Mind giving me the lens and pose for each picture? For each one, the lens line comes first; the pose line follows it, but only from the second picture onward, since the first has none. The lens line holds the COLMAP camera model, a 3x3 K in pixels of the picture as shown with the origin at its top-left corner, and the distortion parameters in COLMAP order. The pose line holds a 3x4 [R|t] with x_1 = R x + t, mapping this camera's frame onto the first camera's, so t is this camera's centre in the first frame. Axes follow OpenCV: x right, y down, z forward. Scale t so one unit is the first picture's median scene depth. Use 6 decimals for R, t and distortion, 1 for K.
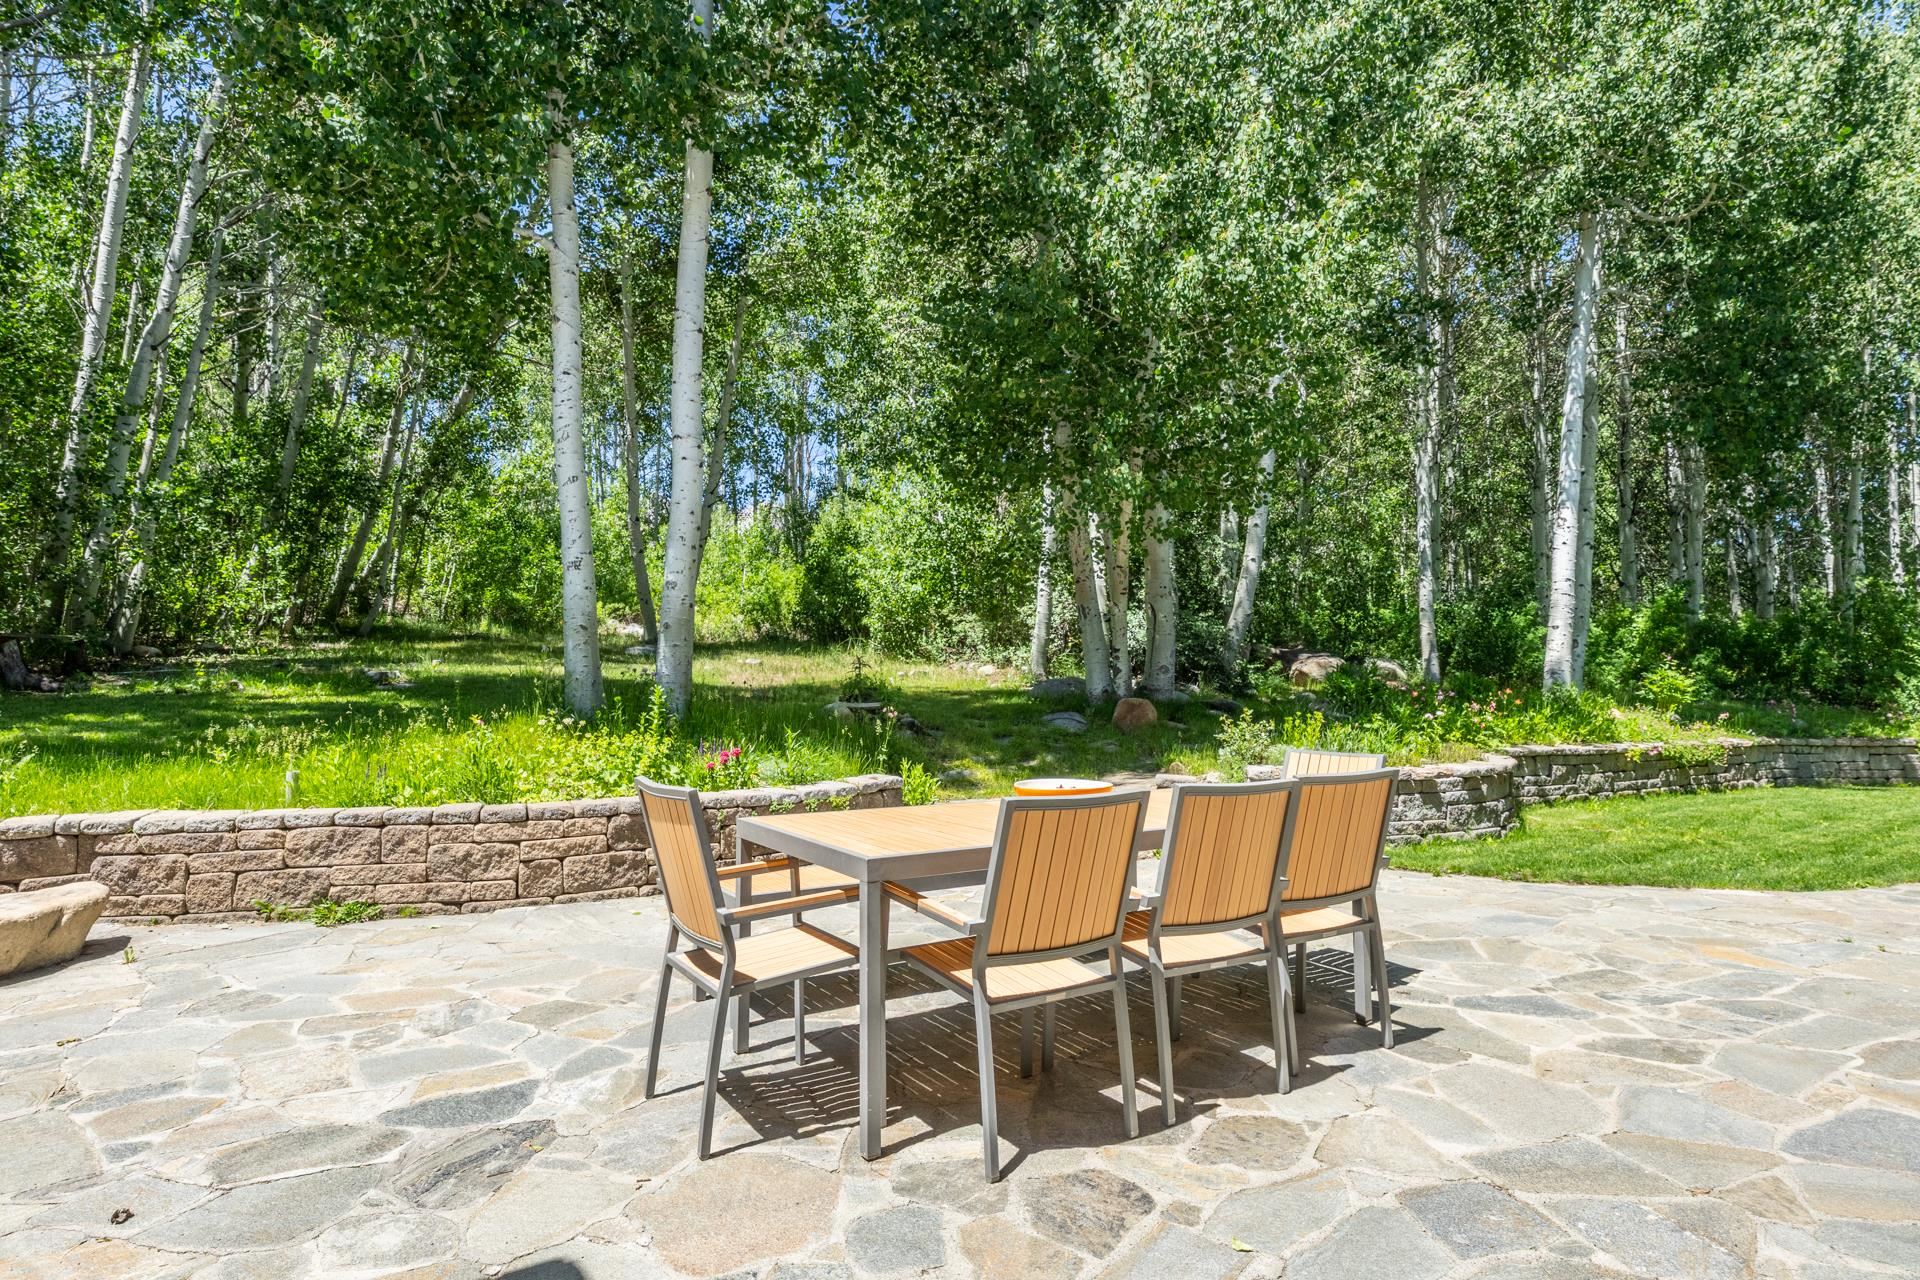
lens RADIAL K [[997.3, 0, 960.0], [0, 997.3, 640.0], [0, 0, 1]] dist [-0.002255, -0.000176]
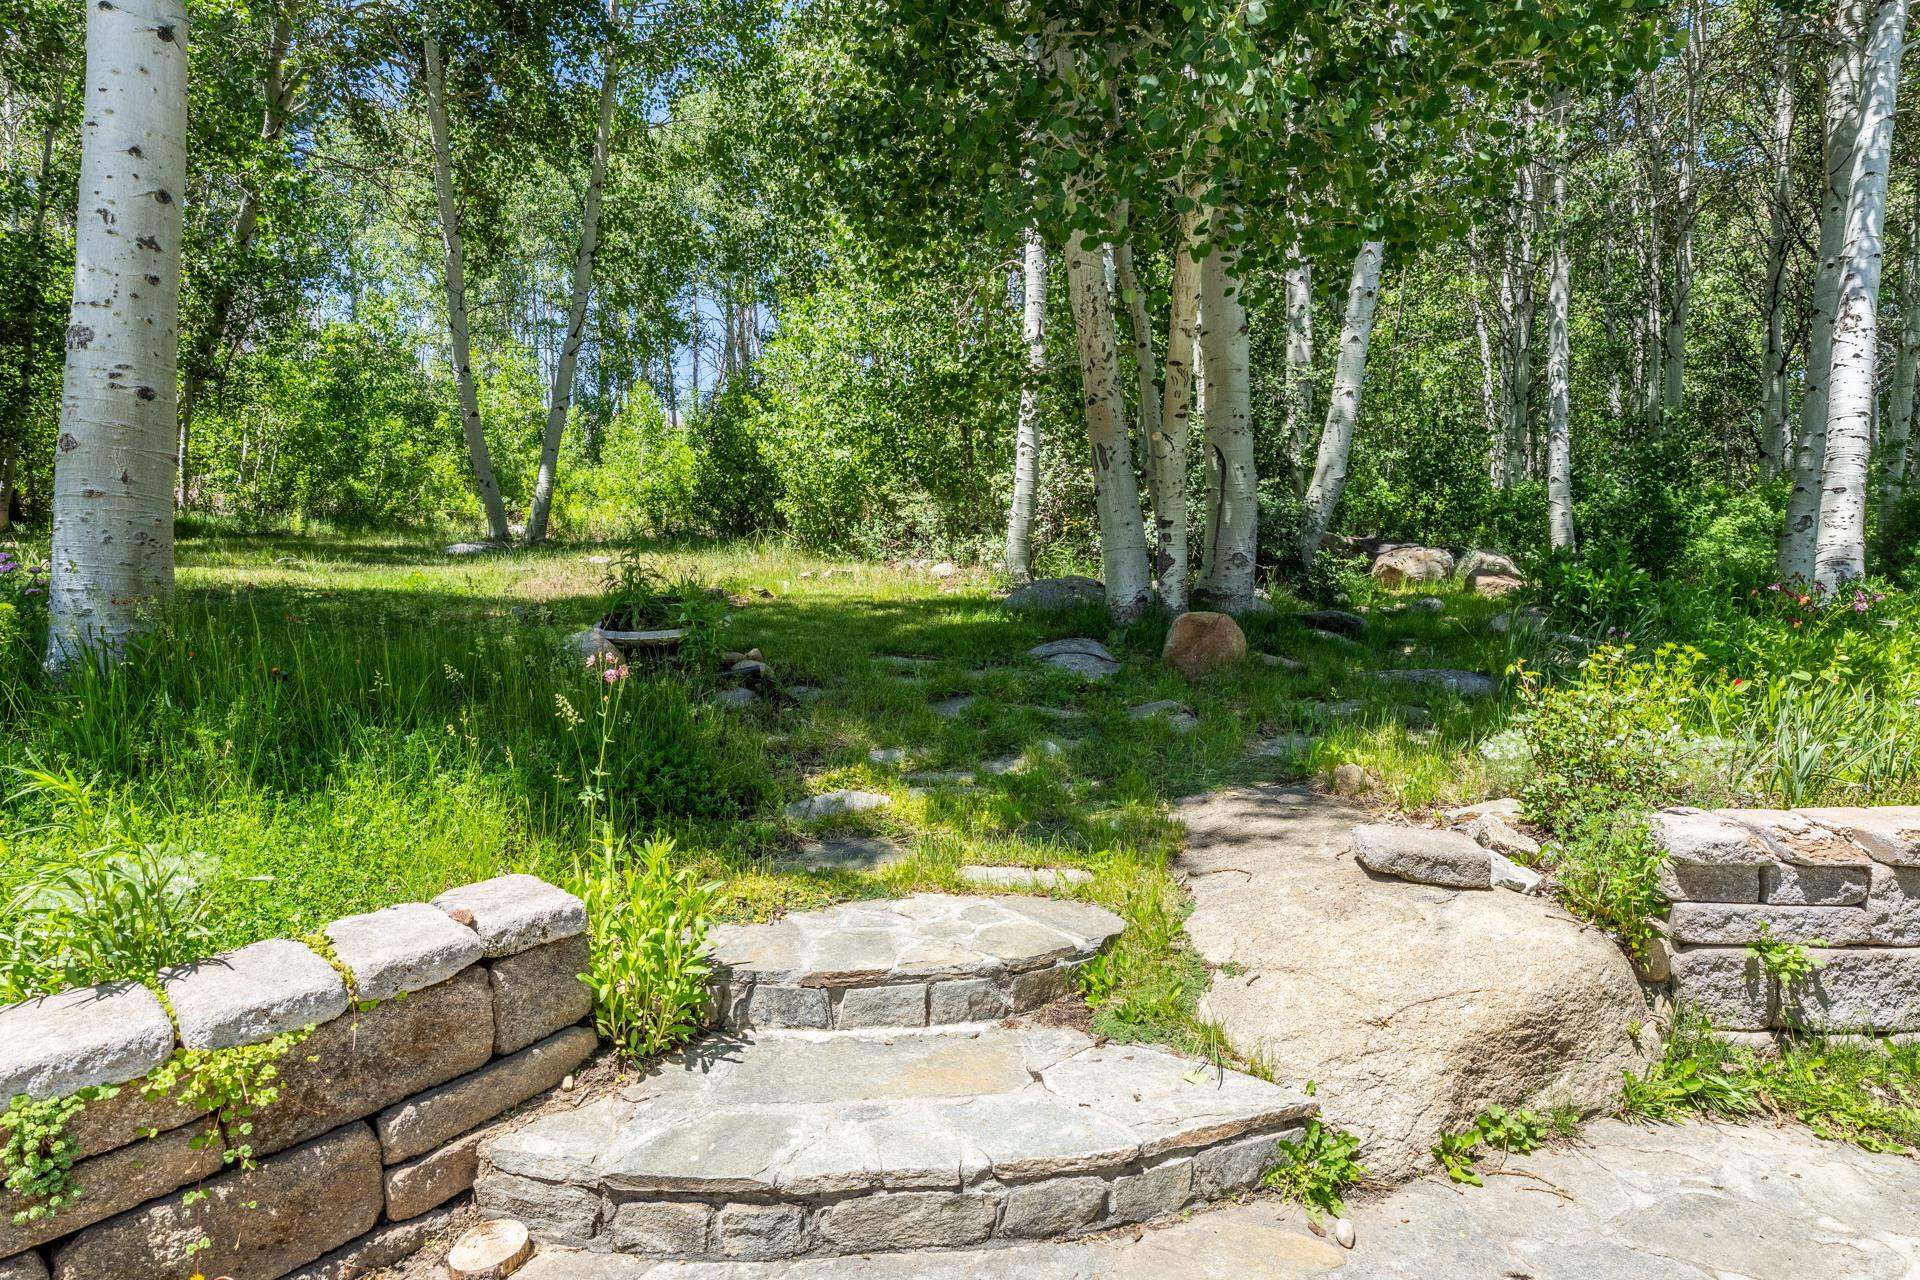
lens RADIAL K [[997.3, 0, 960.0], [0, 997.3, 640.0], [0, 0, 1]] dist [-0.002255, -0.000176]
pose [[0.999636, -0.010412, 0.024869, 0.021488], [0.008071, 0.995682, 0.092475, 0.015195], [-0.025724, -0.092241, 0.995404, 0.315705]]
